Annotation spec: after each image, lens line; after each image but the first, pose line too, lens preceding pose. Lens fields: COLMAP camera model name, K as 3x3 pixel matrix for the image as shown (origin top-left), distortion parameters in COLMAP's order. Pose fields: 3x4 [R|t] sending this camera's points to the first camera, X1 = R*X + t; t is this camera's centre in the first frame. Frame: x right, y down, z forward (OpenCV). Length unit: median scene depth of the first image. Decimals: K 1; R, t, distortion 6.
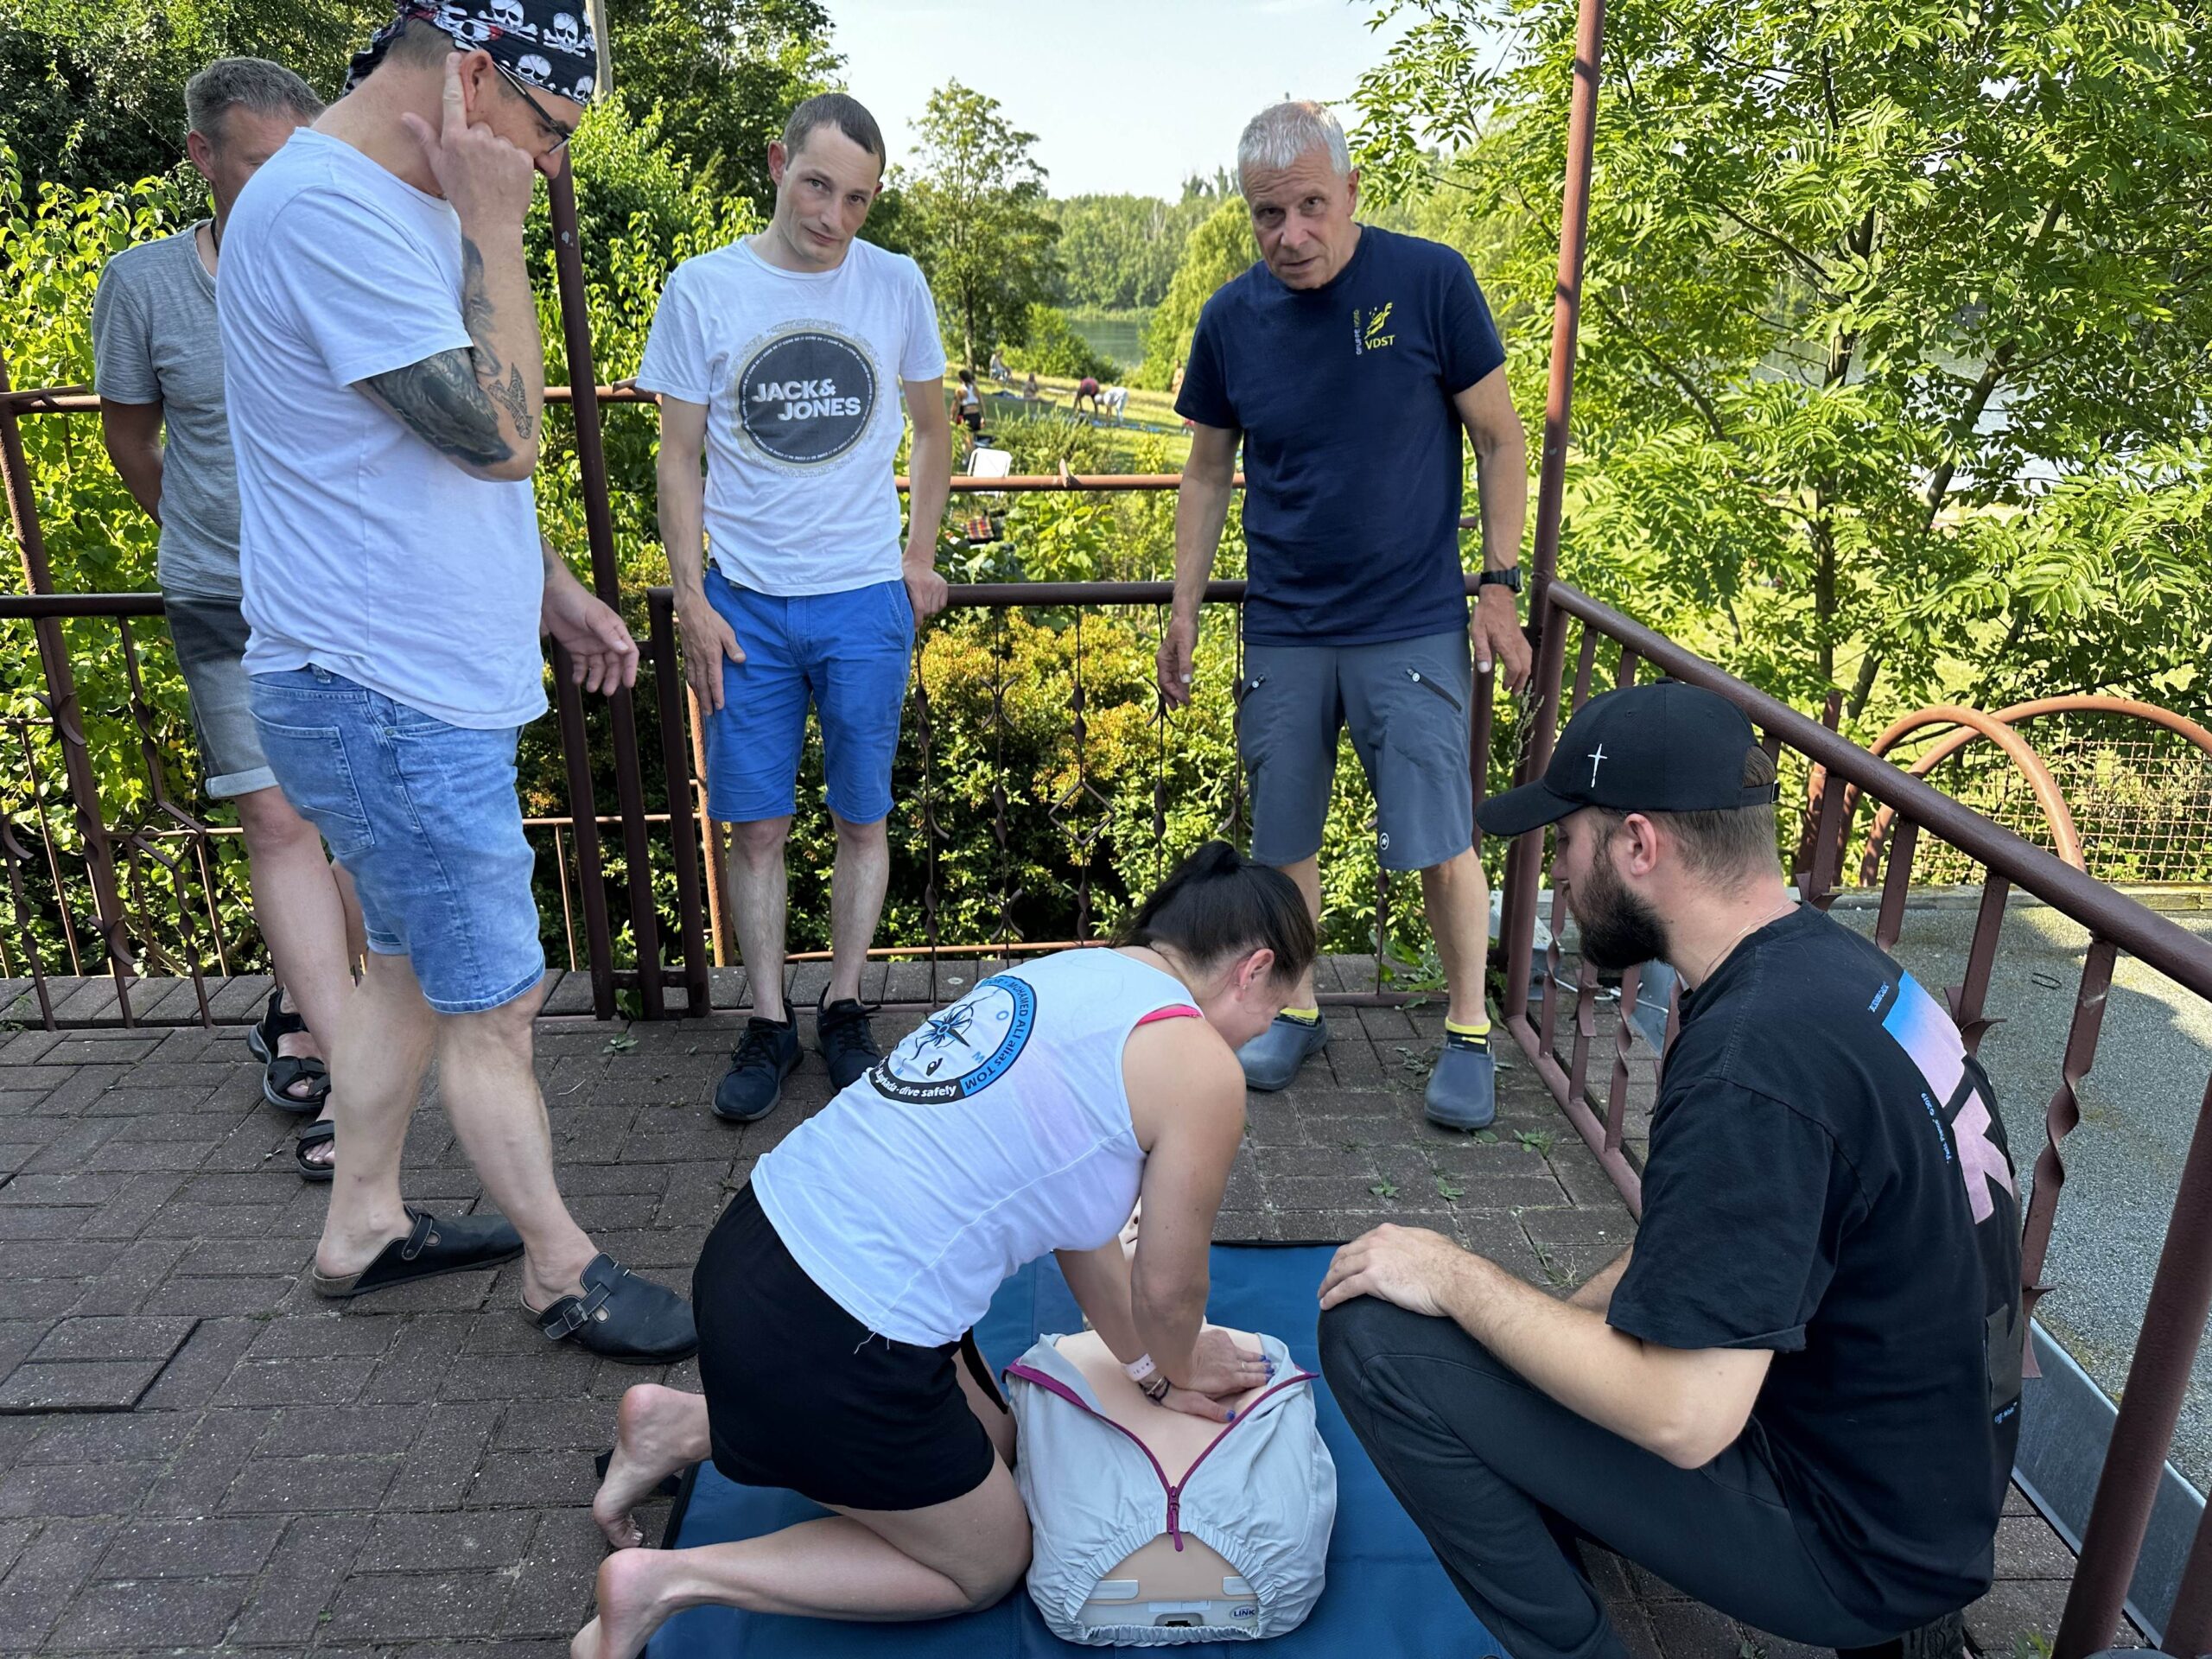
lens RADIAL K [[1644.7, 0, 1106.0], [0, 1644.7, 829.5], [0, 0, 1]] dist [0.019610, -0.045180]
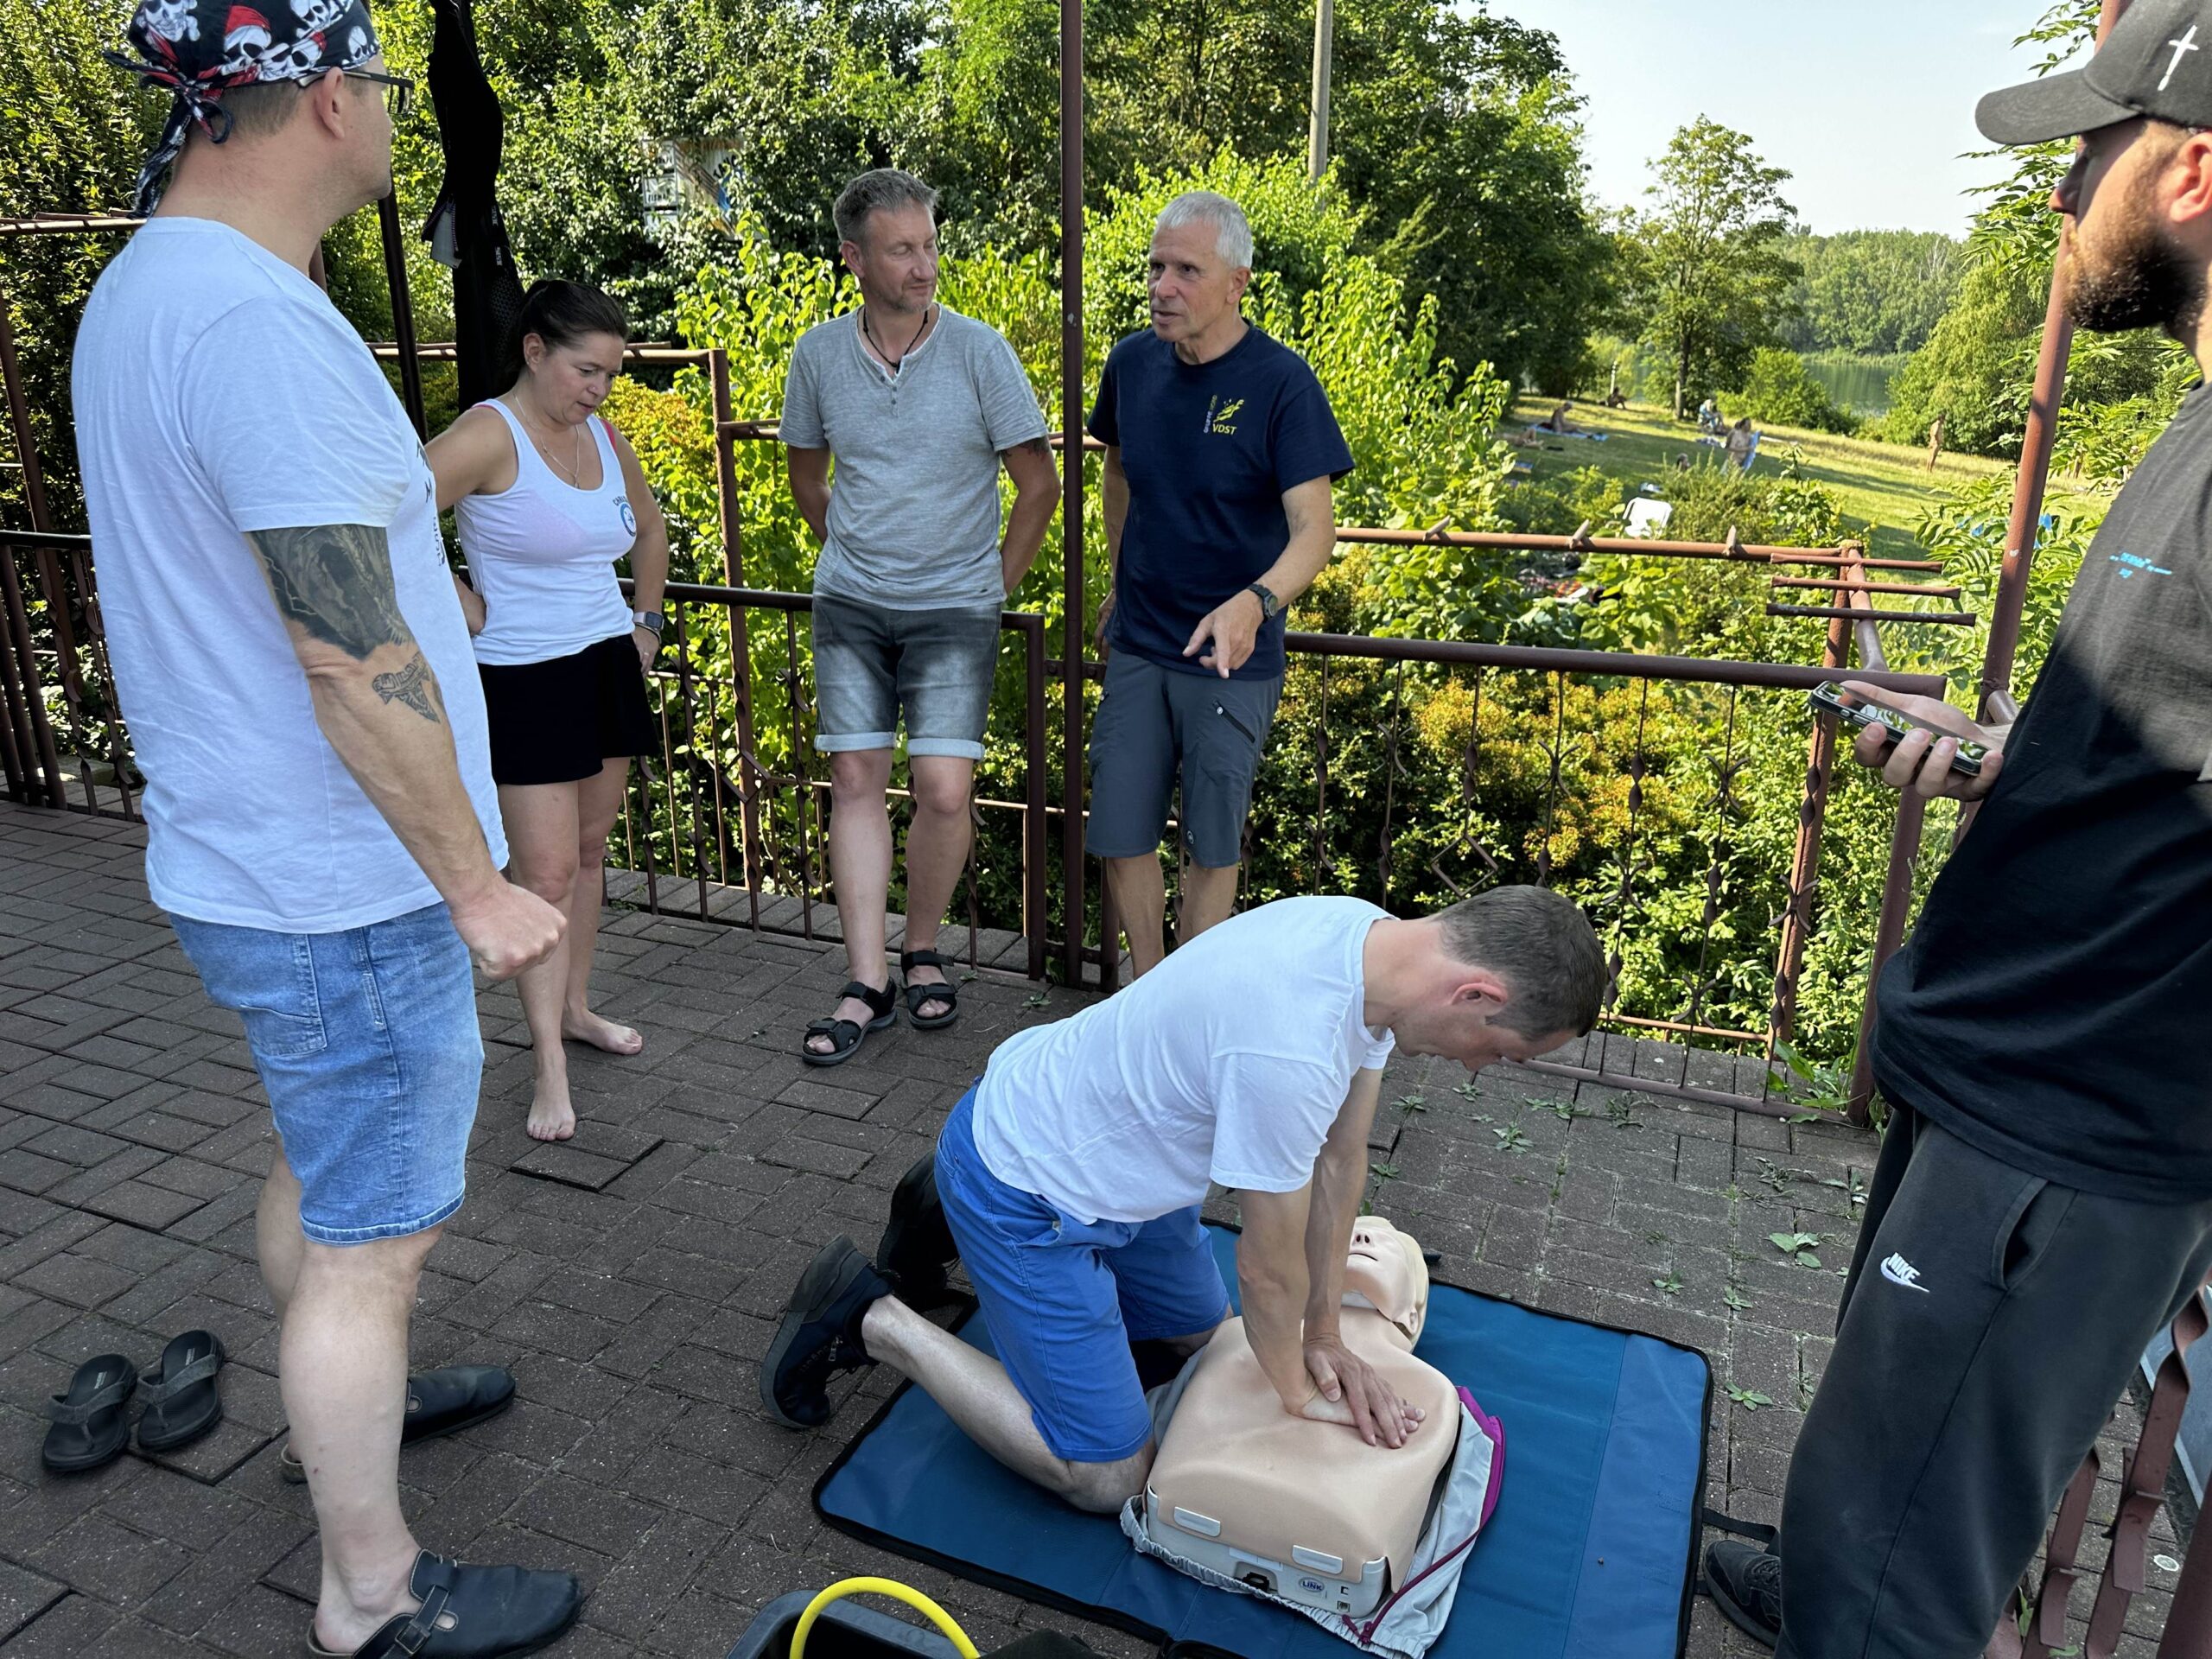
lens RADIAL K [[1625.7, 0, 1033.1], [0, 1625.7, 845.9], [0, 0, 1]] dist [0.057154, -0.111689]
pose [[0.893819, 0.141646, -0.425469, 0.109172], [-0.145990, 0.989029, 0.022571, -0.003088], [0.423998, 0.041940, 0.904692, -0.029373]]
